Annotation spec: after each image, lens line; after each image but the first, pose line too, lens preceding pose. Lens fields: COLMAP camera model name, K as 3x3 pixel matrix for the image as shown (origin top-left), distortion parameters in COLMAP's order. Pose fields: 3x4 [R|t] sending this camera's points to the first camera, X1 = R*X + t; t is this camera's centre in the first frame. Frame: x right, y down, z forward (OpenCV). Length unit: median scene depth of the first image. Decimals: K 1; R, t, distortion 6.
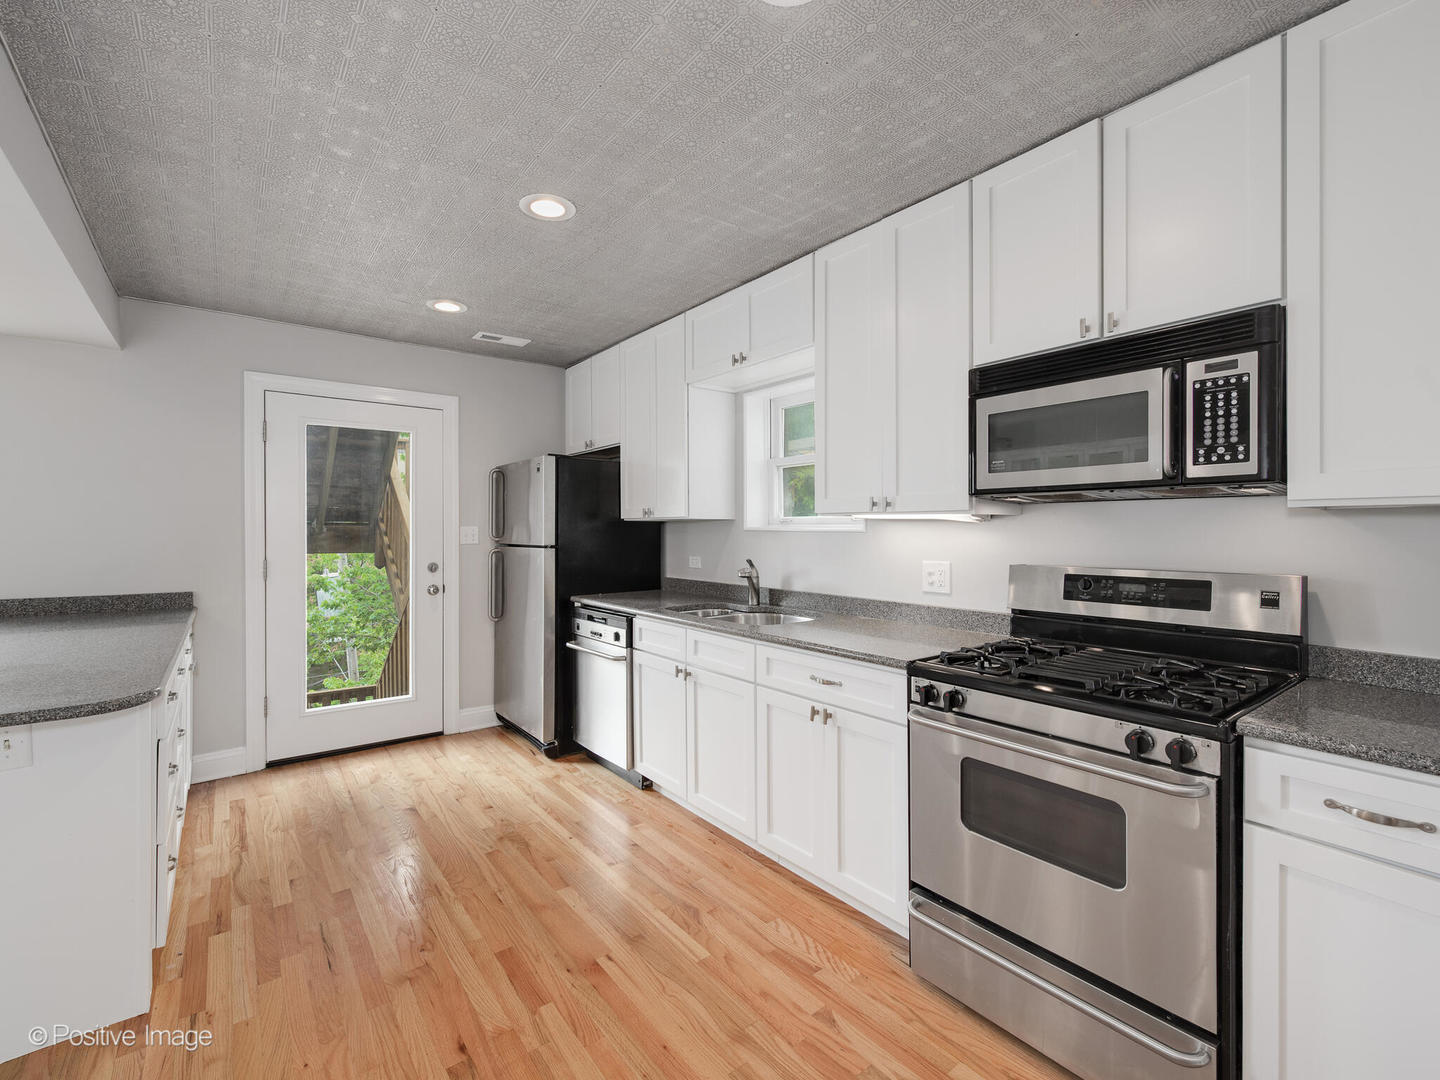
lens RADIAL K [[642.6, 0, 720.0], [0, 642.6, 540.0], [0, 0, 1]] dist [-0.002948, -0.000373]
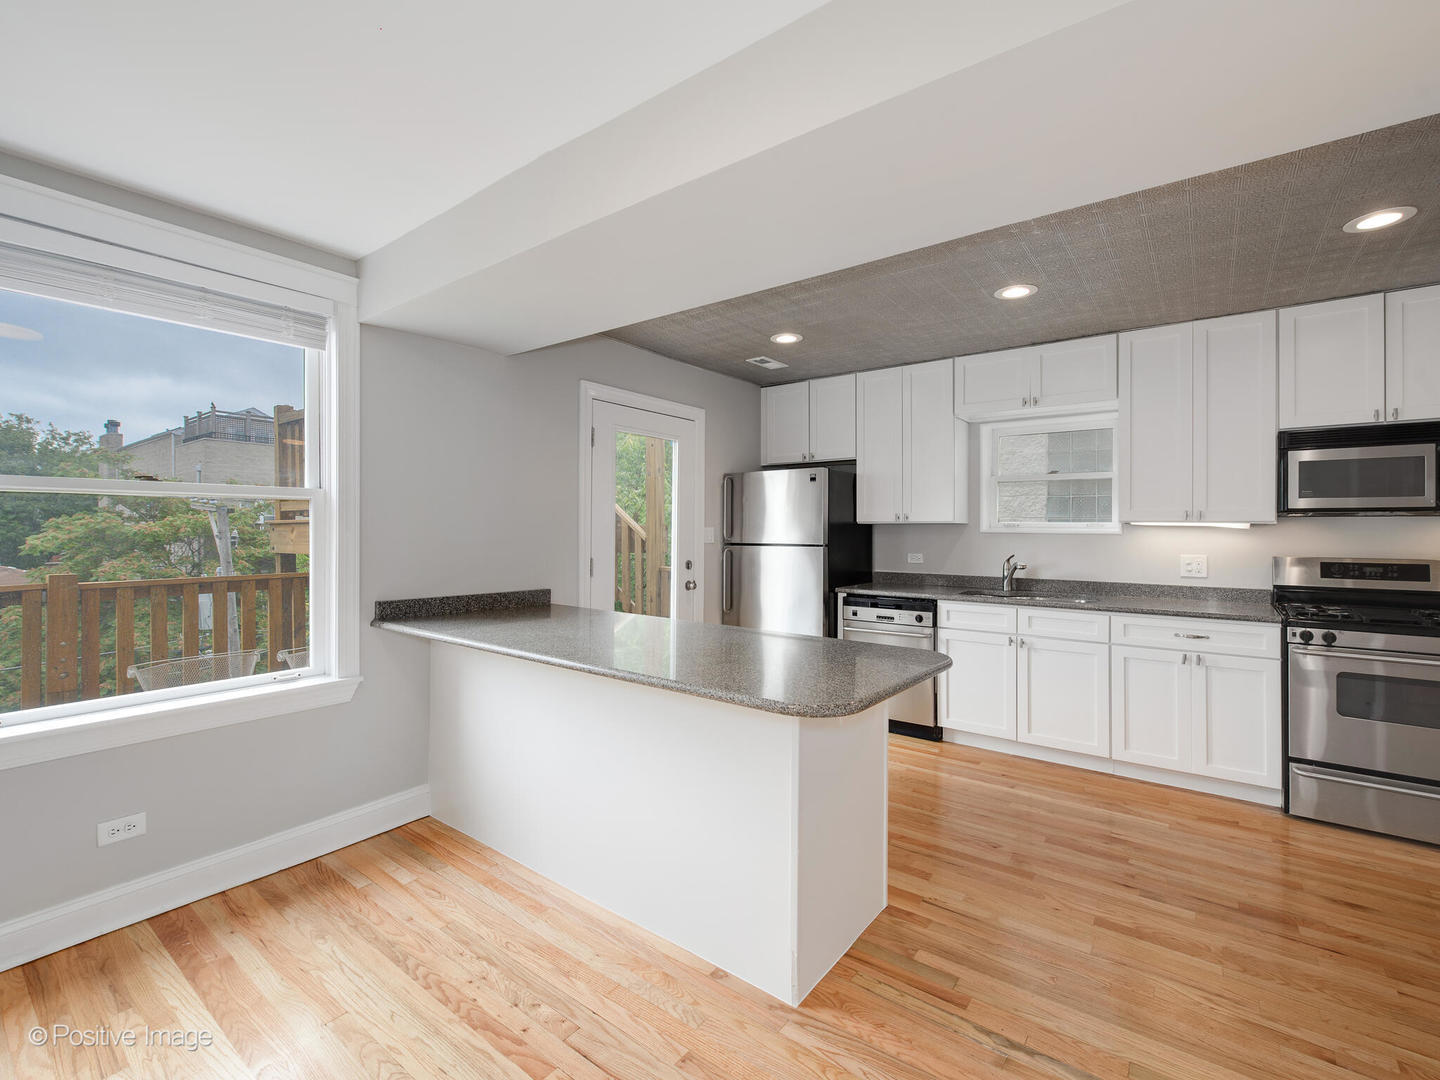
lens RADIAL K [[644.3, 0, 721.9], [0, 644.3, 536.5], [0, 0, 1]] dist [-0.003619, -0.000808]
pose [[0.965476, 0.003532, 0.260467, -0.860253], [-0.001872, 0.999976, -0.006619, 0.002163], [-0.260484, 0.005903, 0.965460, -0.094409]]
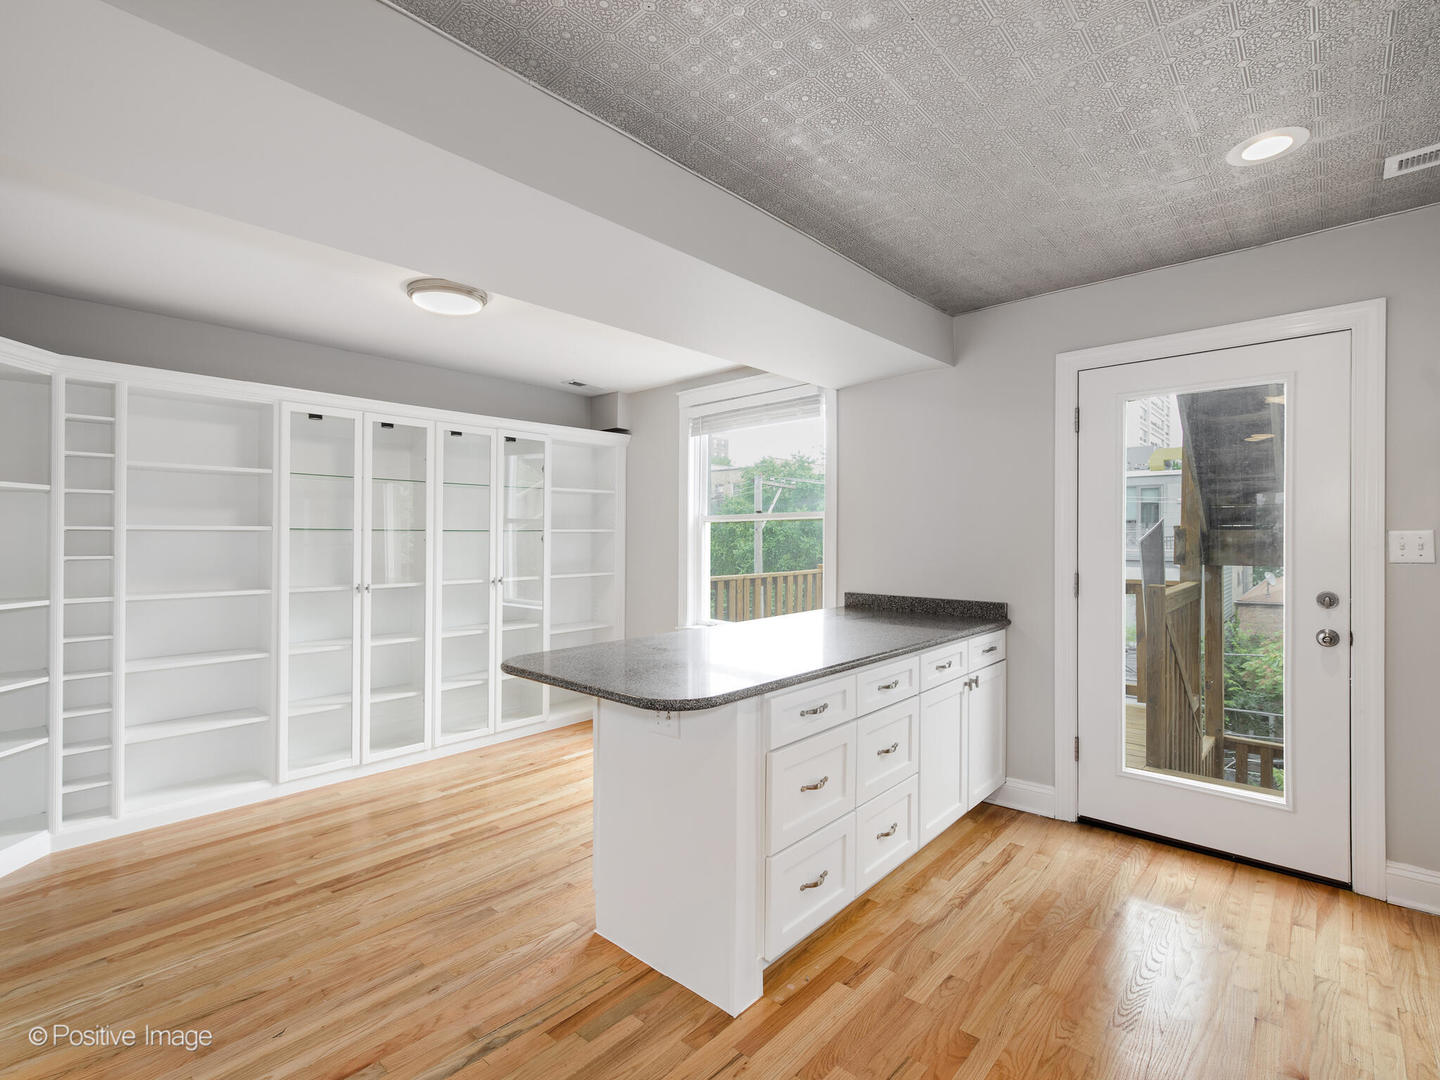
lens RADIAL K [[679.8, 0, 738.5], [0, 679.8, 541.0], [0, 0, 1]] dist [0.001363, 0.000728]
pose [[0.192240, 0.005531, -0.981332, 0.084654], [-0.012172, 0.999921, 0.003252, -0.009088], [0.981272, 0.011320, 0.192293, 0.437463]]
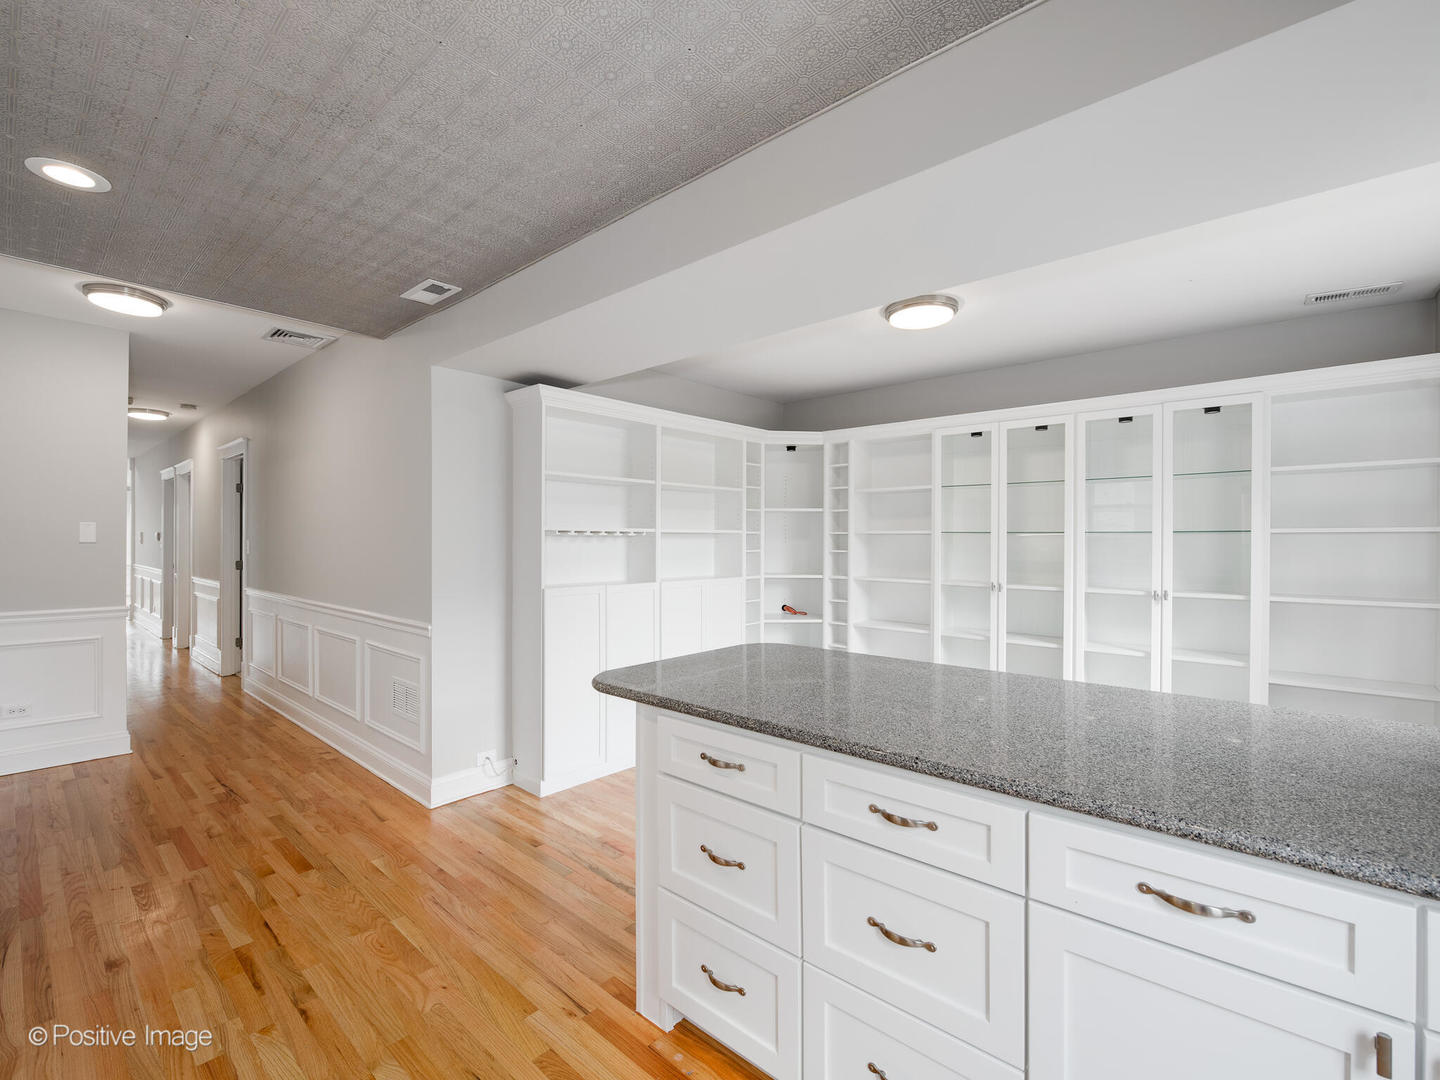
lens RADIAL K [[653.9, 0, 713.6], [0, 653.9, 533.8], [0, 0, 1]] dist [-0.015502, 0.000268]
pose [[-0.984390, -0.000898, -0.176001, -0.460205], [-0.002100, 0.999976, 0.006639, -0.019759], [0.175991, 0.006905, -0.984368, 1.128687]]
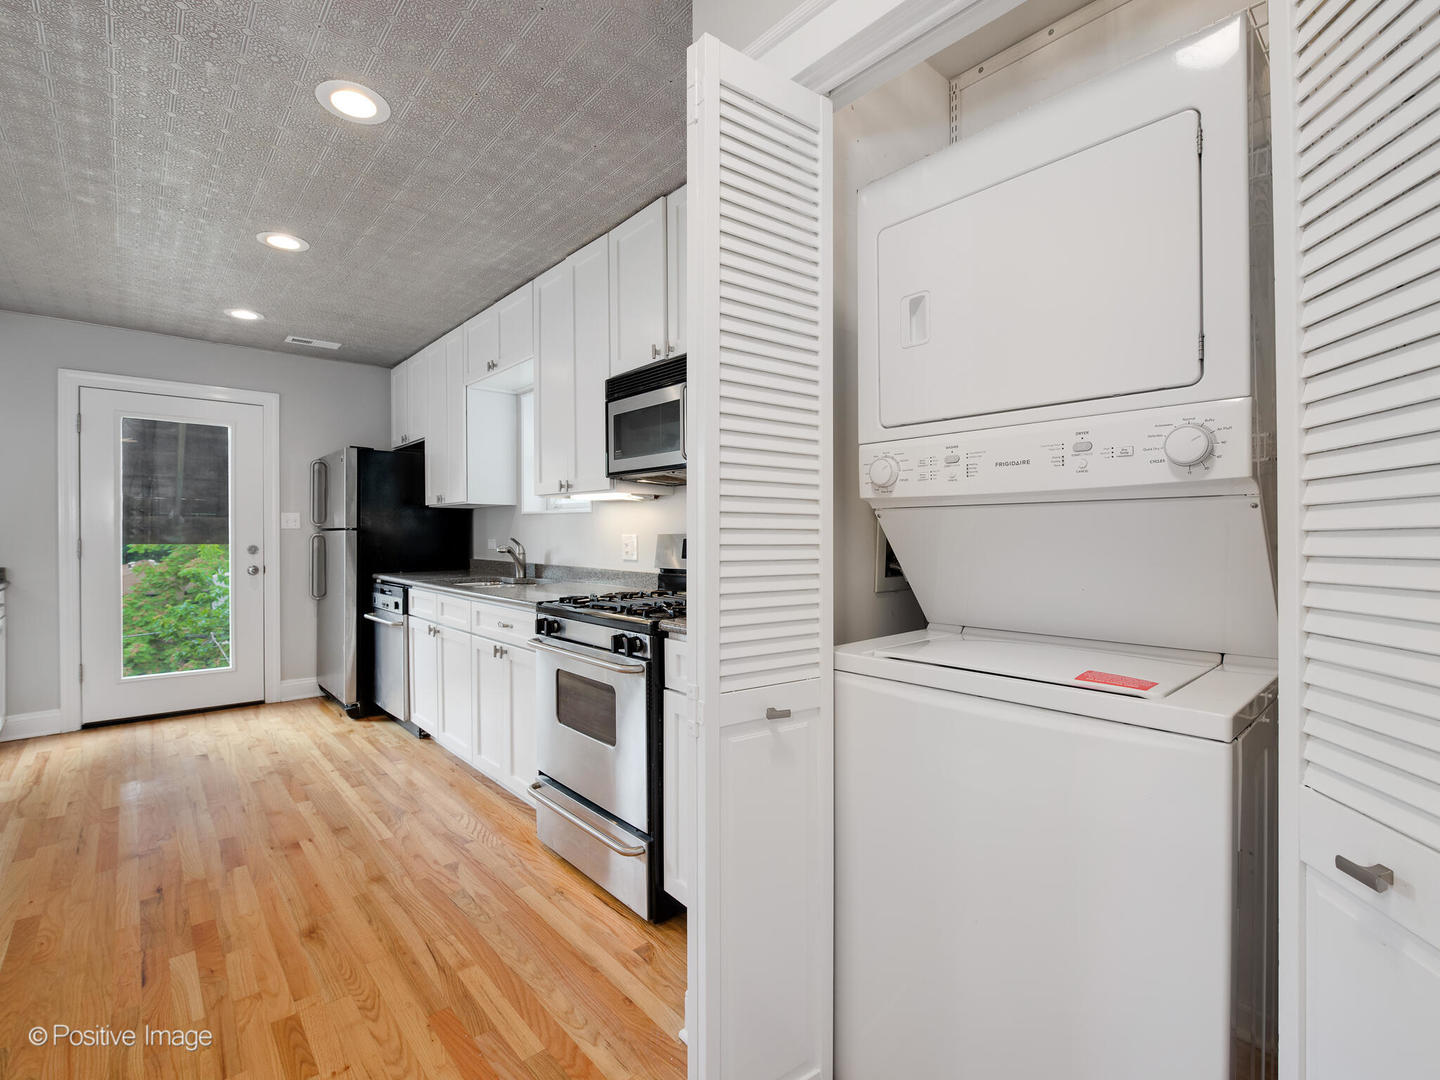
lens RADIAL K [[663.5, 0, 703.5], [0, 663.5, 540.7], [0, 0, 1]] dist [-0.000916, -0.000352]
pose [[0.998466, 0.001017, 0.055359, 0.327815], [-0.000816, 0.999993, -0.003656, 0.039814], [-0.055363, 0.003605, 0.998460, -0.218246]]
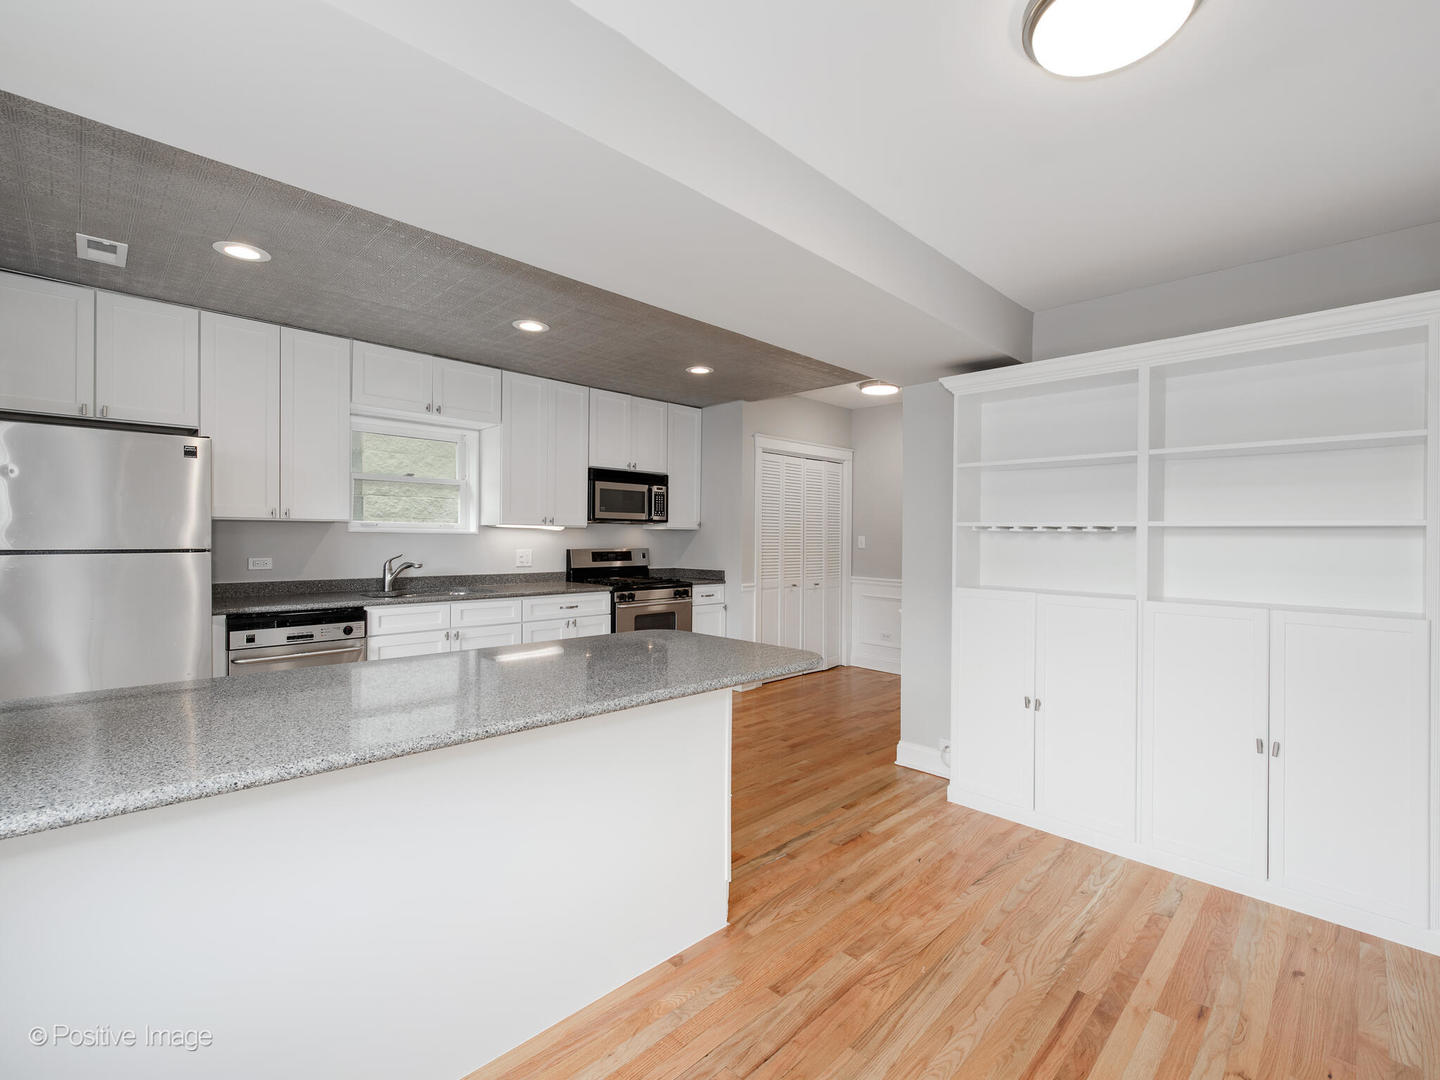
lens RADIAL K [[642.6, 0, 720.0], [0, 642.6, 540.0], [0, 0, 1]] dist [-0.002948, -0.000373]
pose [[-0.111602, -0.006620, 0.993731, -1.327756], [0.005505, 0.999958, 0.007280, -0.006055], [-0.993738, 0.006283, -0.111560, 0.515186]]
